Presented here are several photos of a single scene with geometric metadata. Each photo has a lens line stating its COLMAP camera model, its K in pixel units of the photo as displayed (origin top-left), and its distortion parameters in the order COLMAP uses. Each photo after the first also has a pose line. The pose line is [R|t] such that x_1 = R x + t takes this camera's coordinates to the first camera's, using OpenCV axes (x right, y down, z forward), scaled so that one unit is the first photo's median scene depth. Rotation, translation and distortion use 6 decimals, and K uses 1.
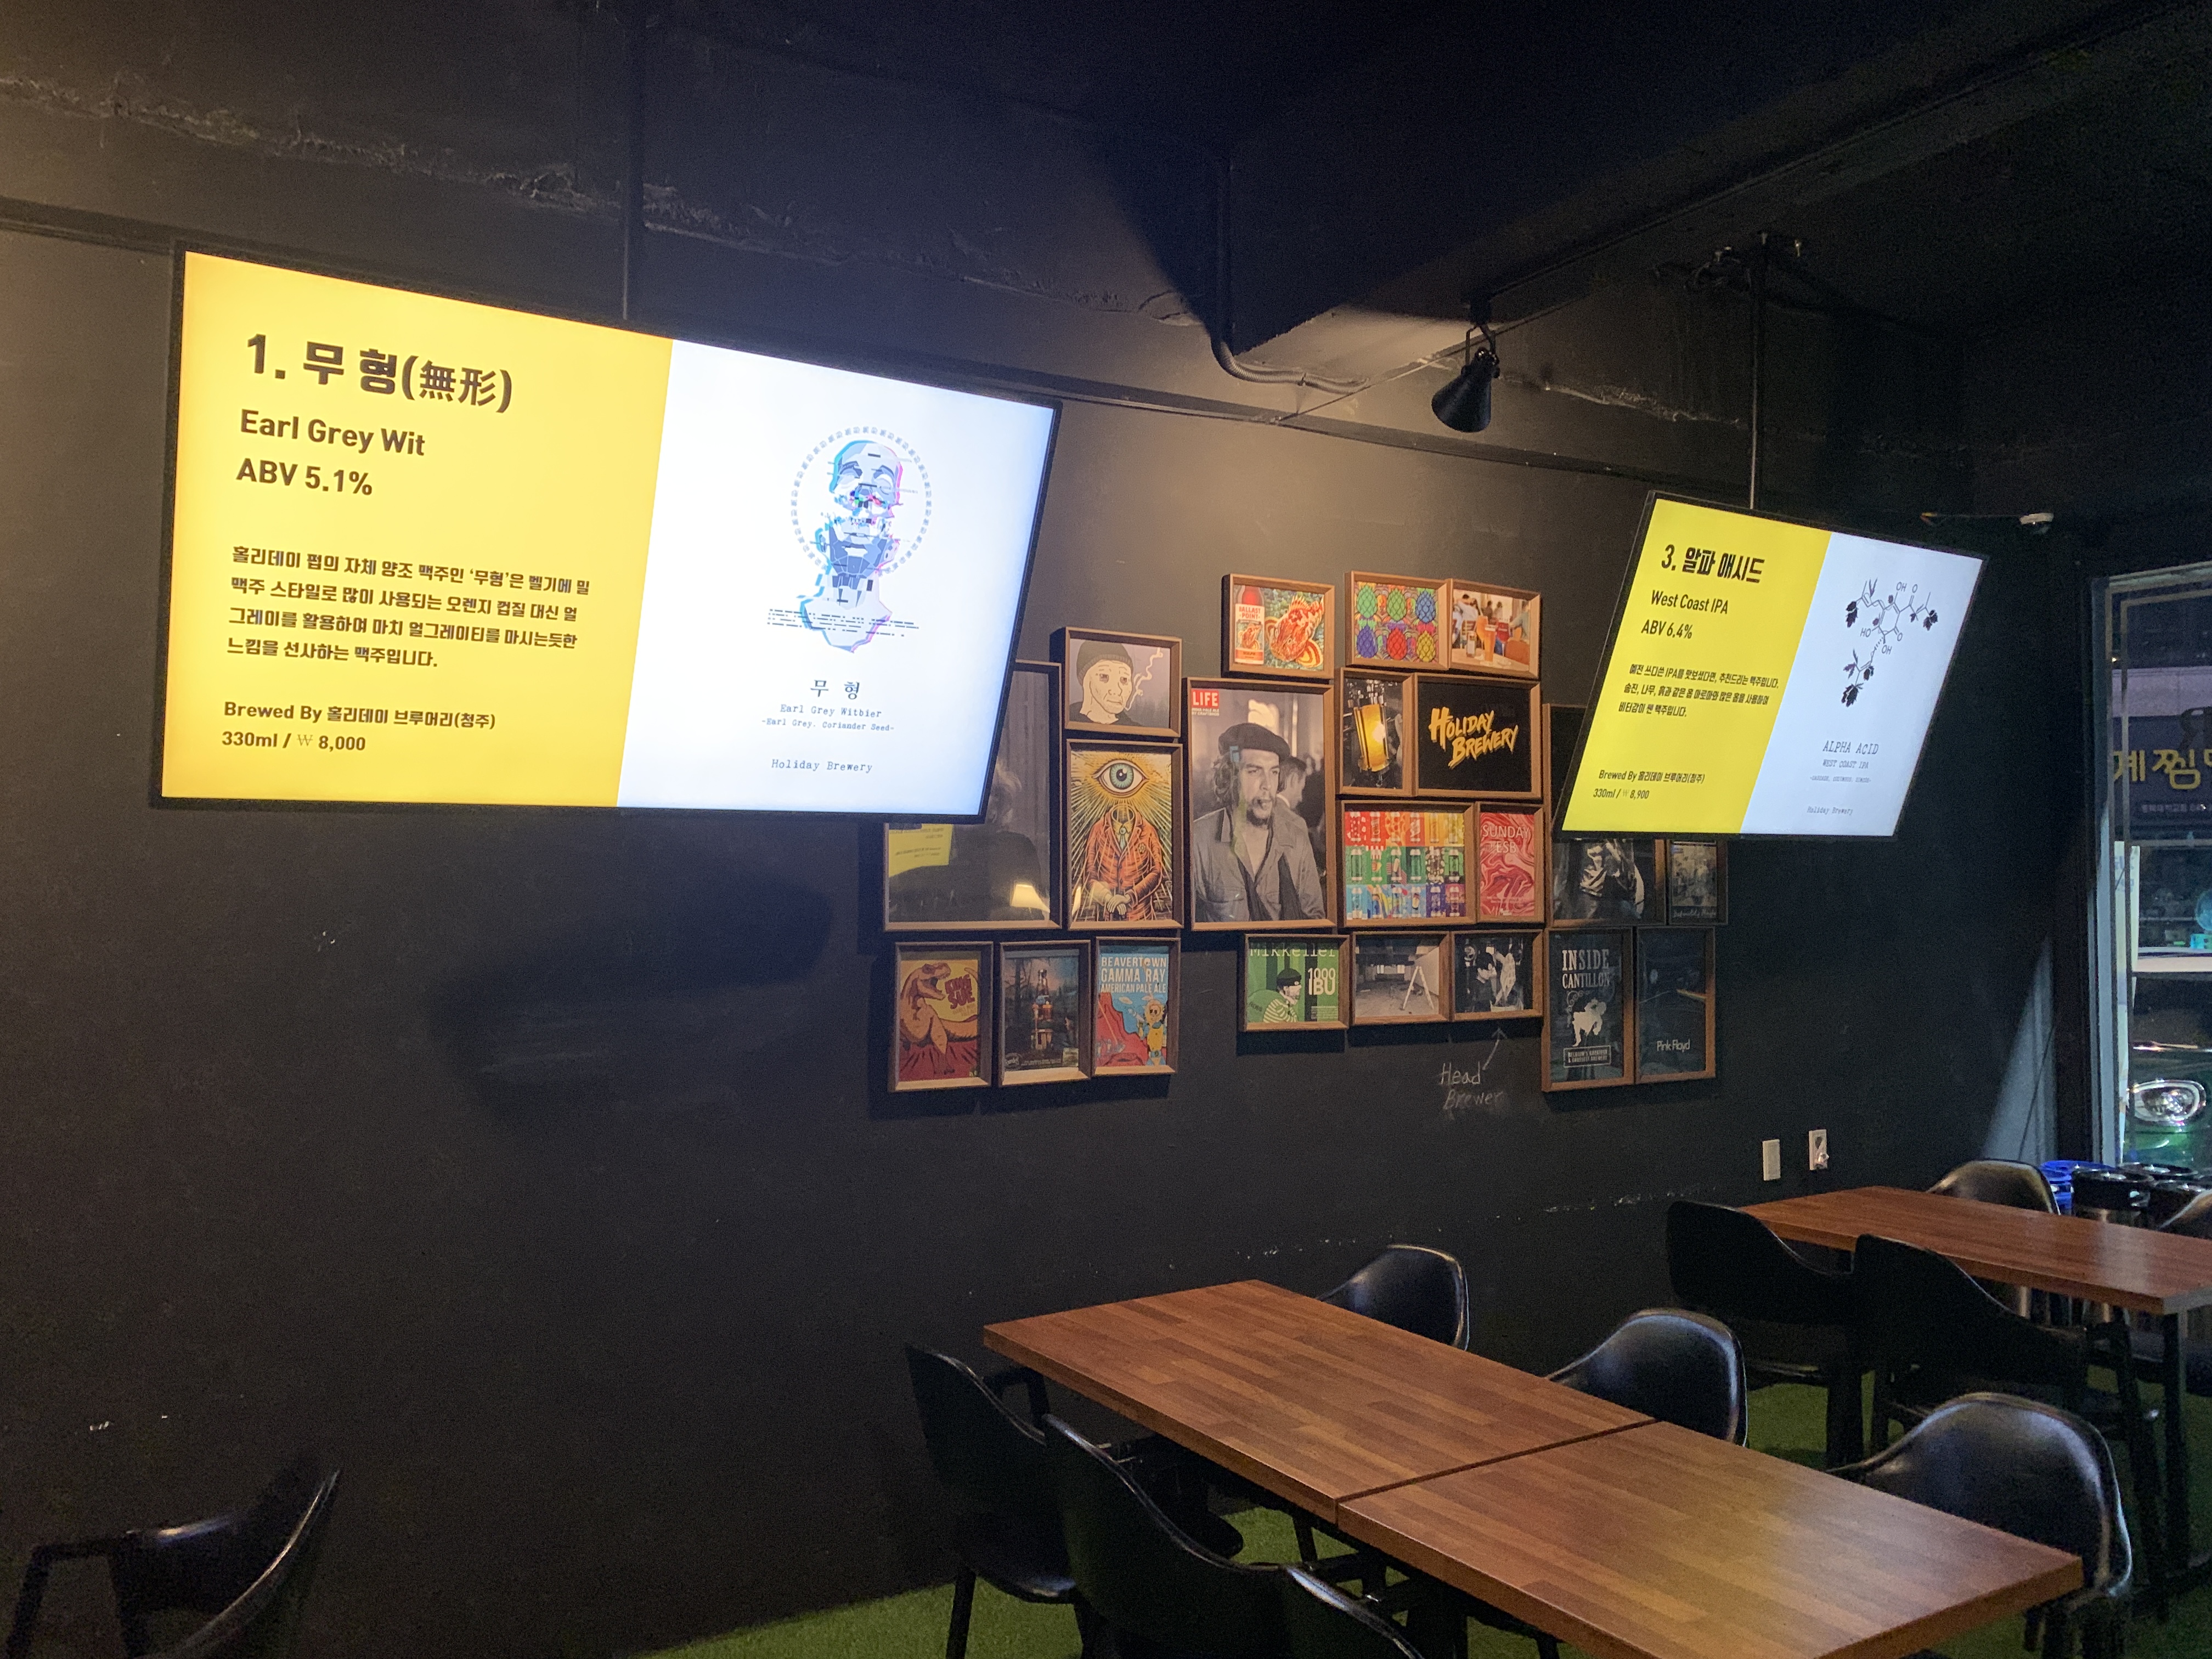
lens RADIAL K [[1658.6, 0, 1083.6], [0, 1658.6, 847.7], [0, 0, 1]] dist [0.053951, -0.055132]
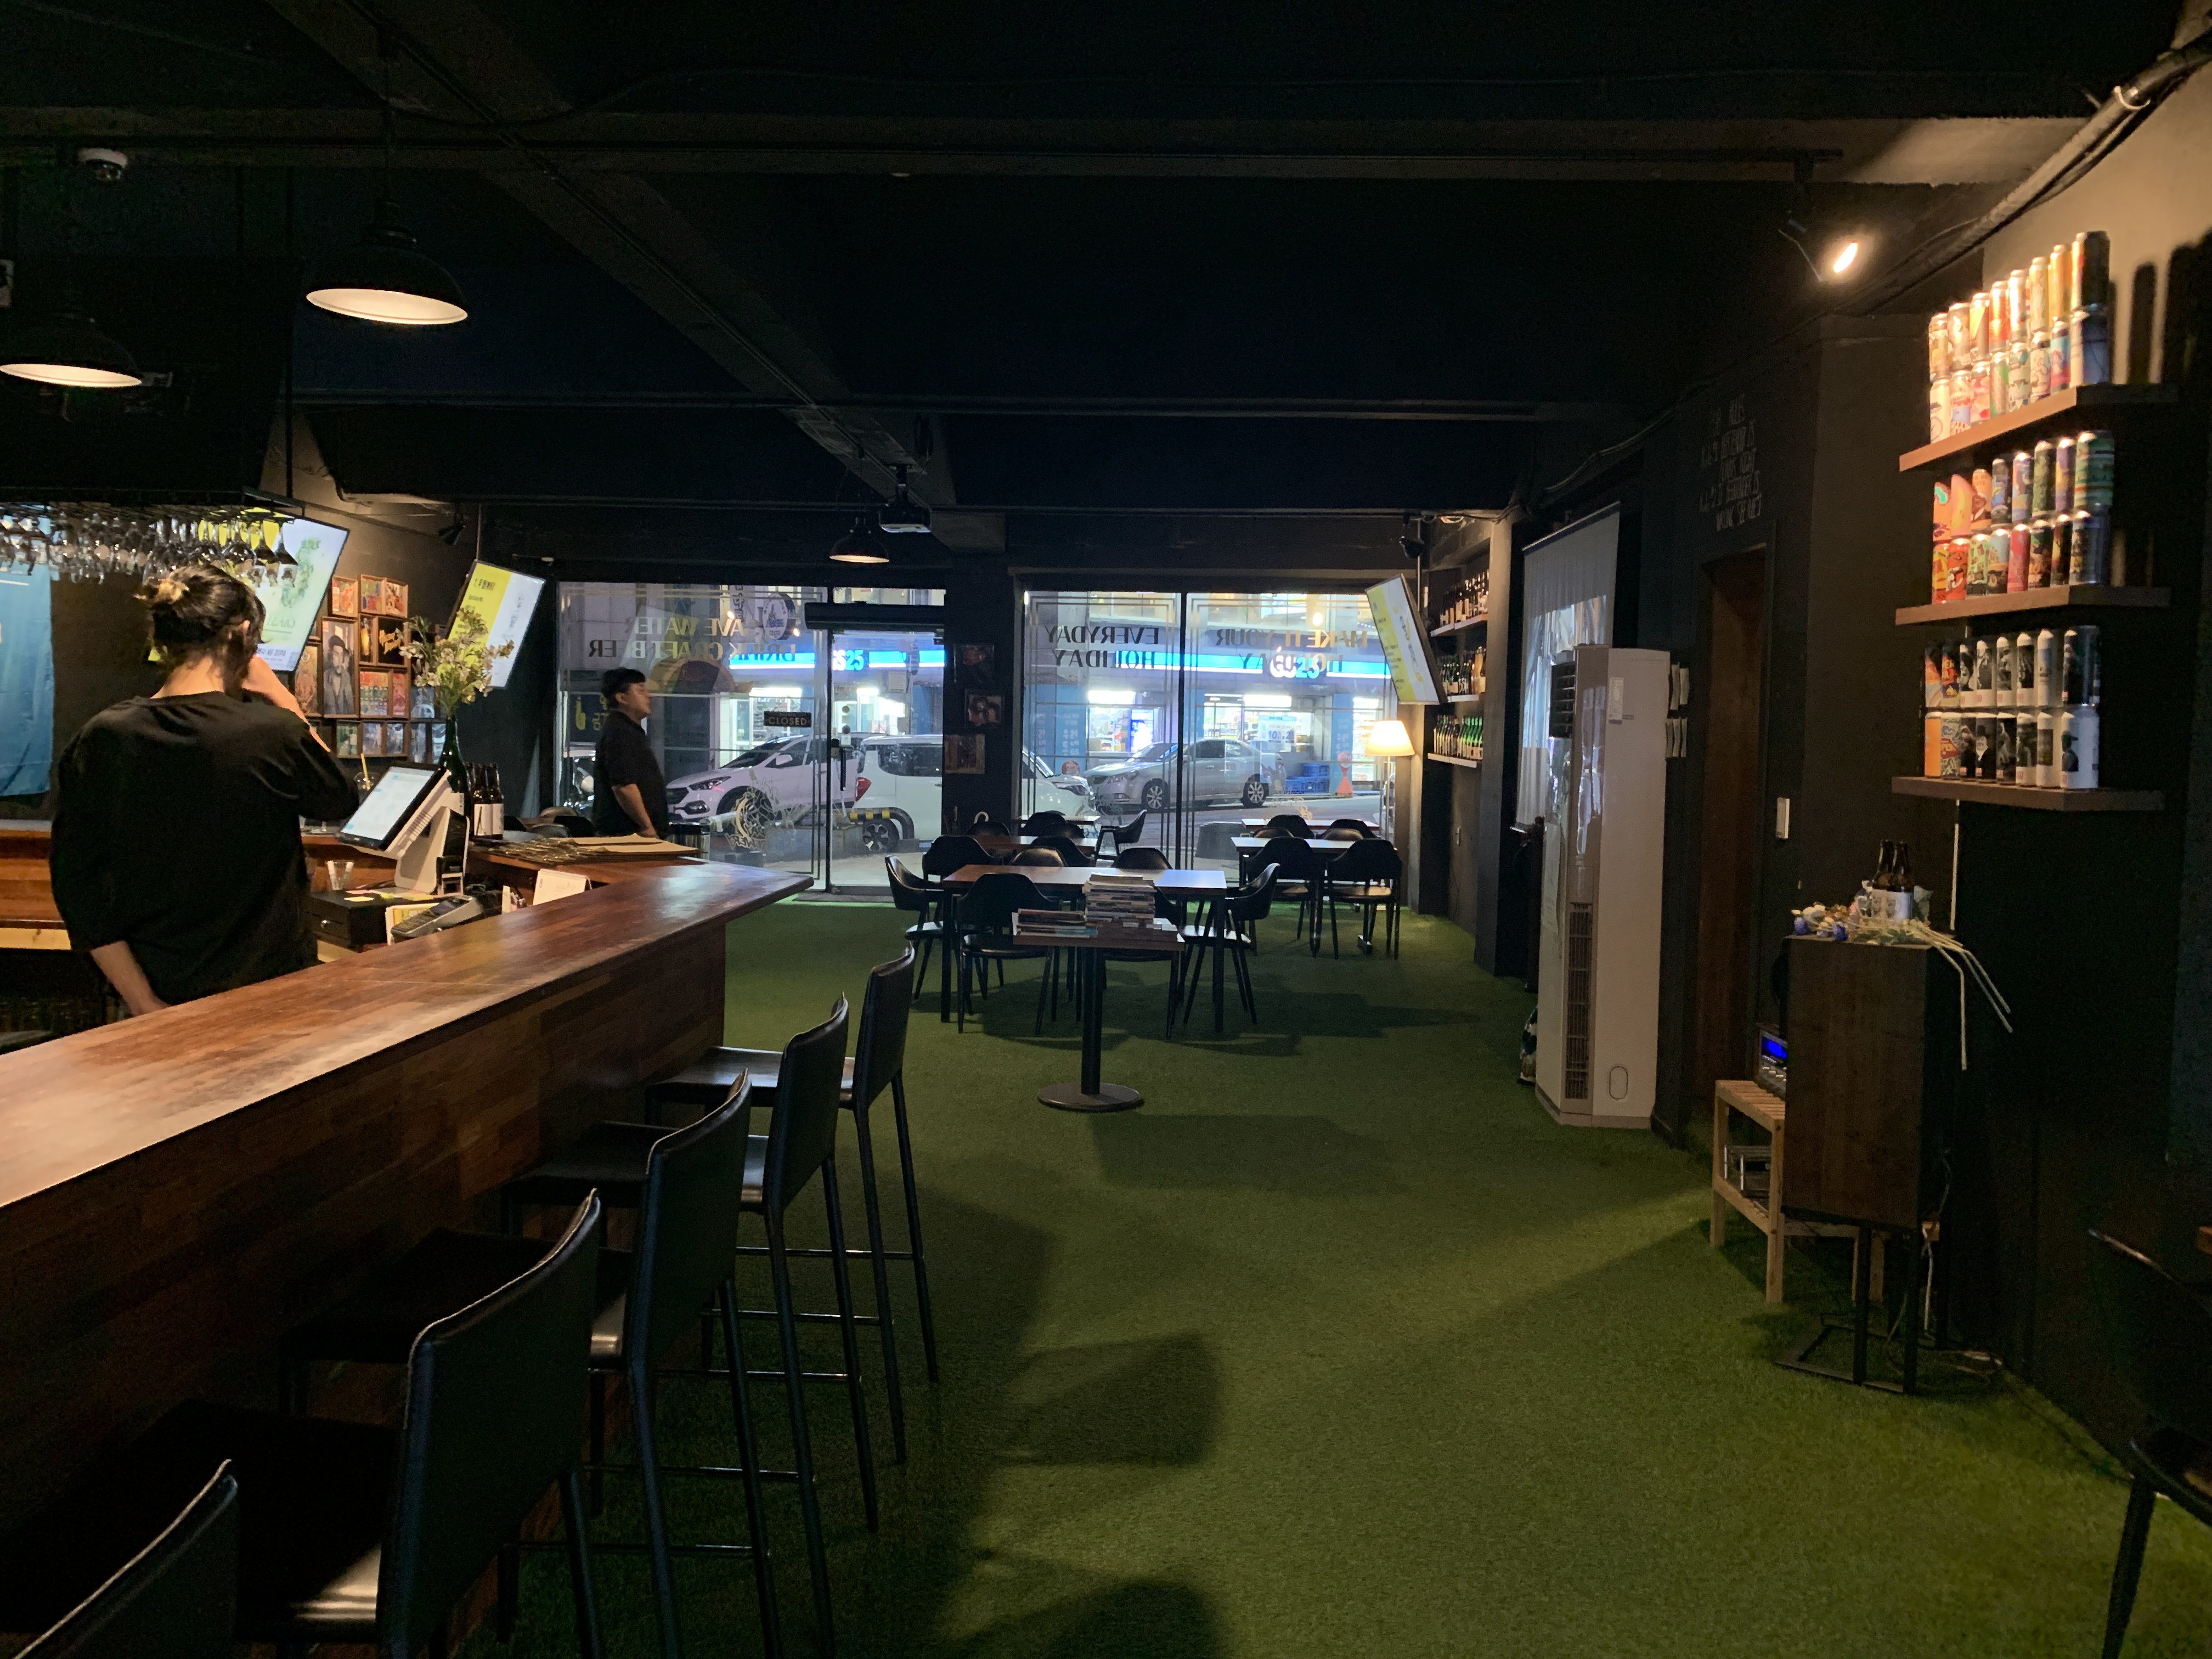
lens RADIAL K [[1658.6, 0, 1102.2], [0, 1658.6, 809.3], [0, 0, 1]] dist [0.053951, -0.055132]
pose [[0.524363, -0.030710, 0.850941, -1.436492], [-0.033426, 0.997837, 0.056608, 0.005321], [-0.850839, -0.058127, 0.522202, -1.301952]]
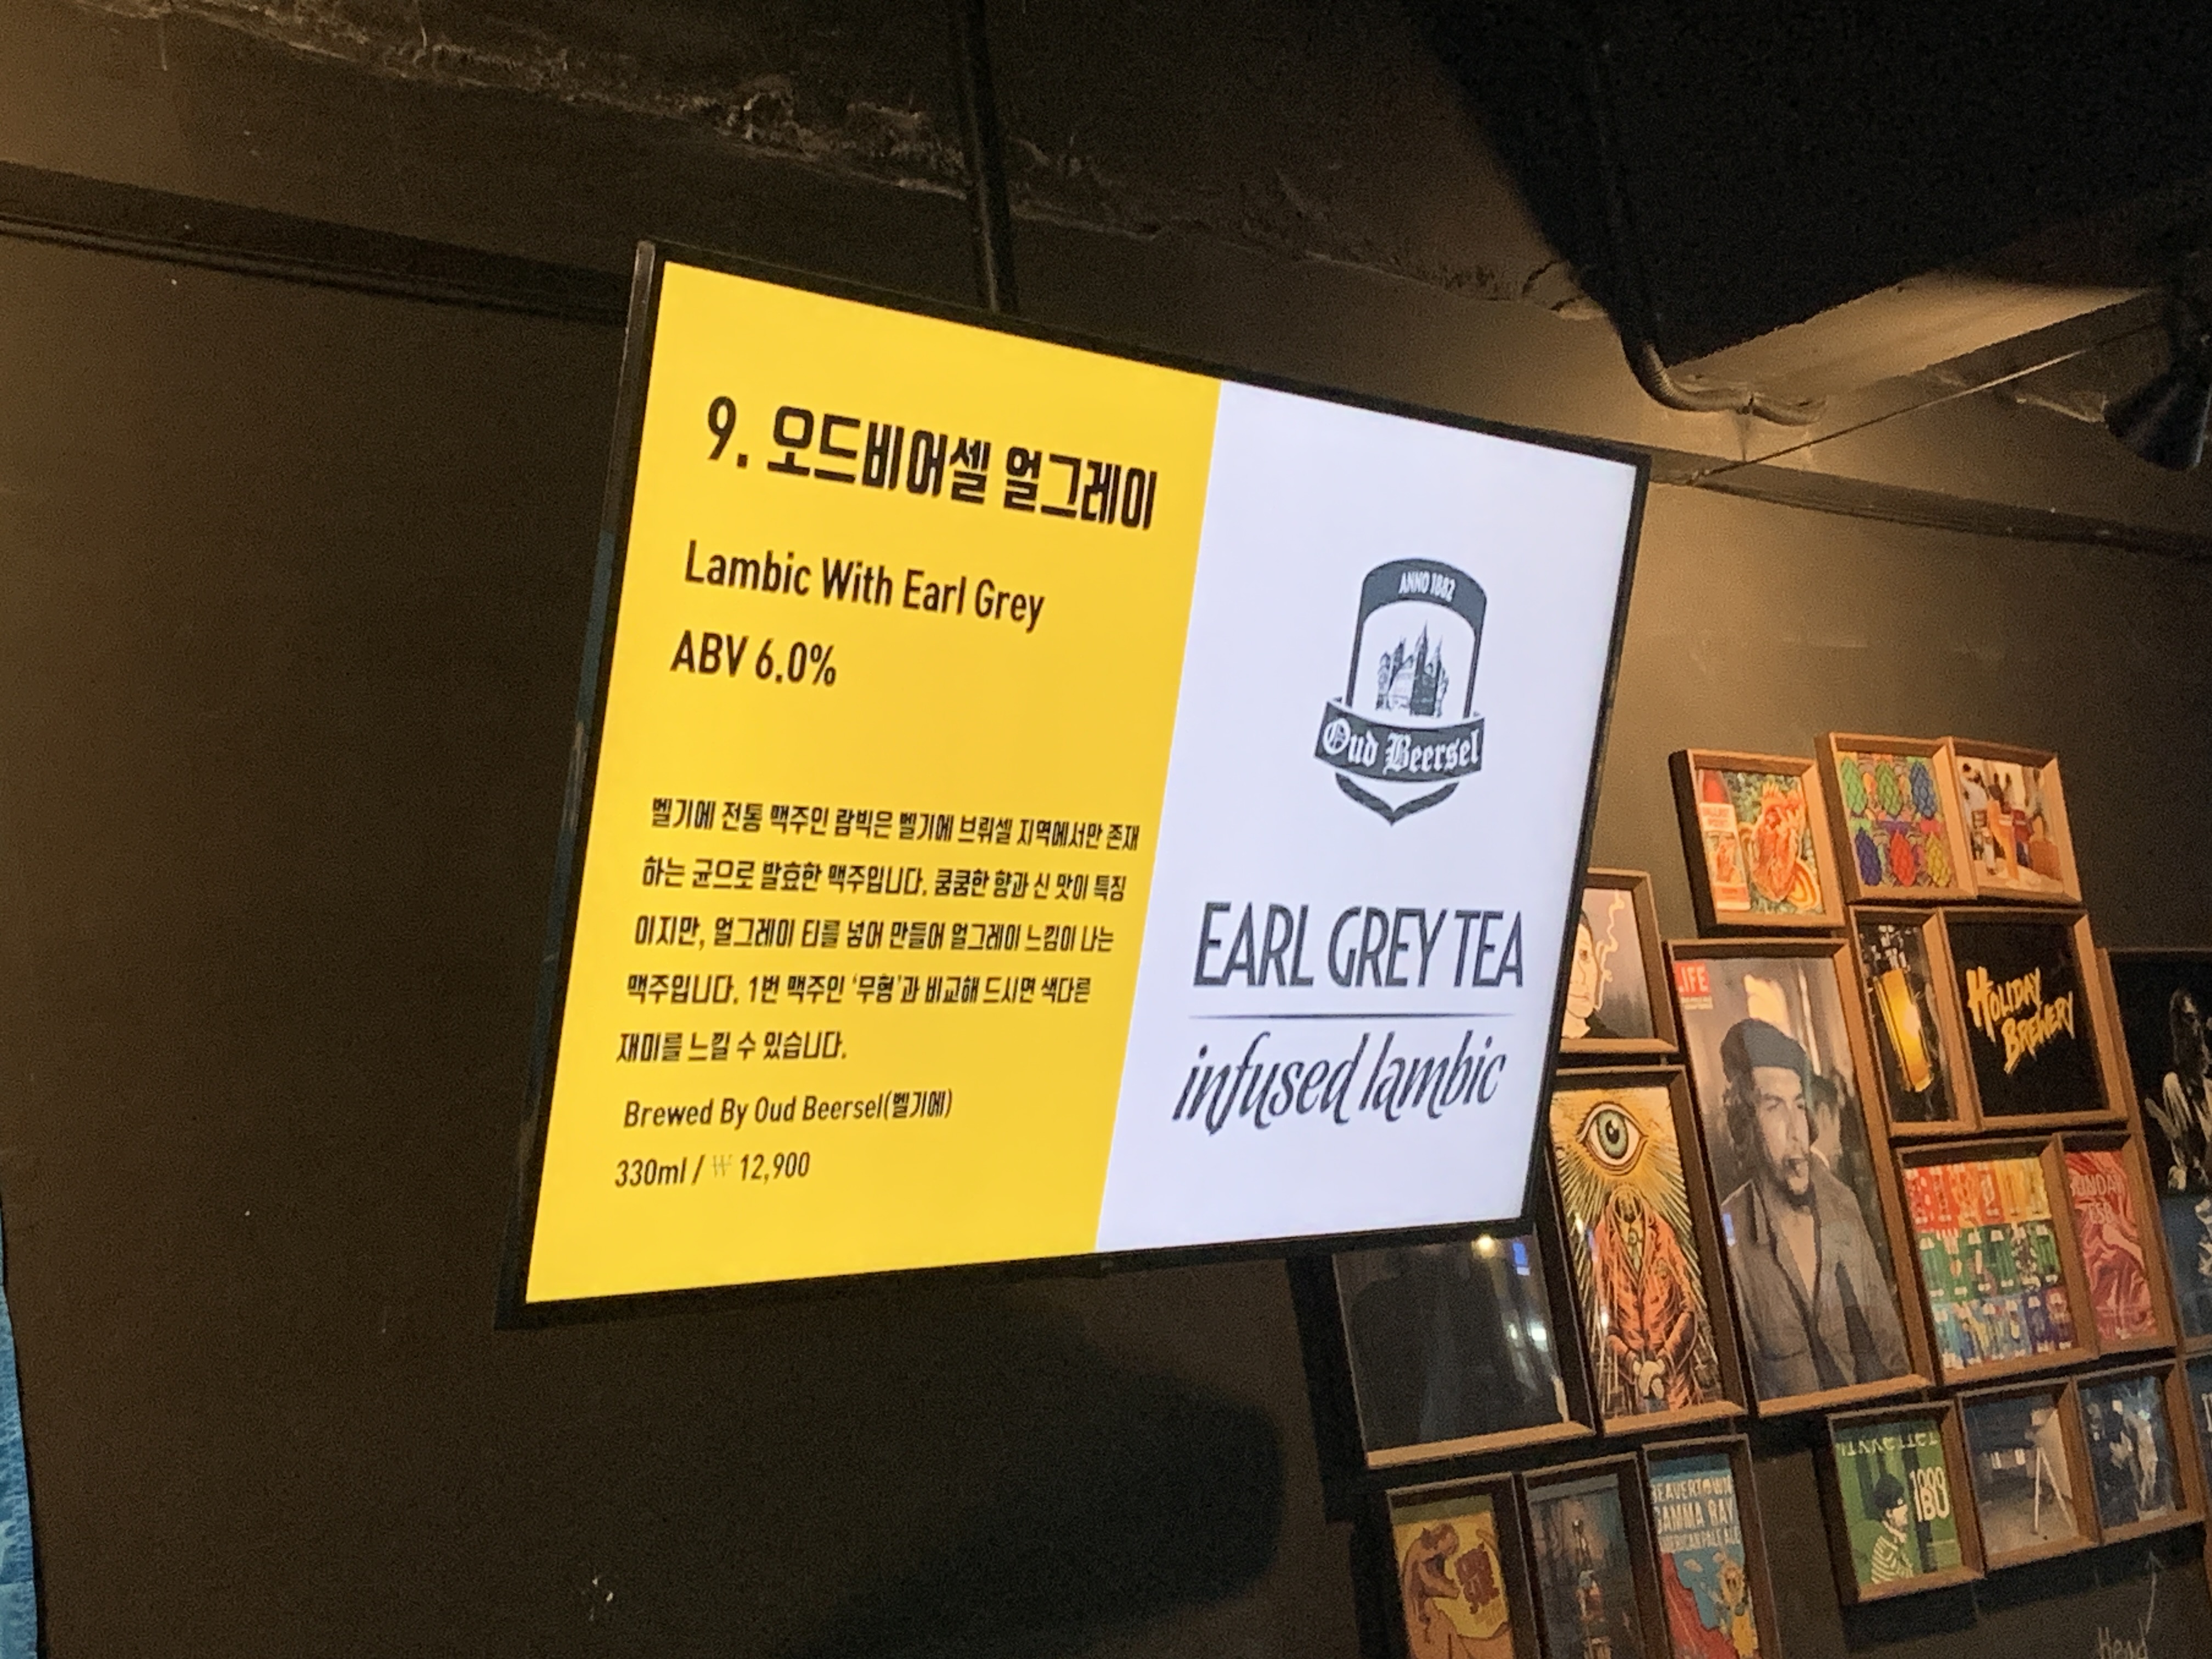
lens RADIAL K [[3662.9, 0, 1062.3], [0, 3662.9, 779.0], [0, 0, 1]] dist [0.095977, 0.000000]
pose [[0.947243, -0.079945, 0.310387, -0.473169], [0.134640, 0.978057, -0.158983, 0.008054], [-0.290866, 0.192386, 0.937222, -0.066506]]
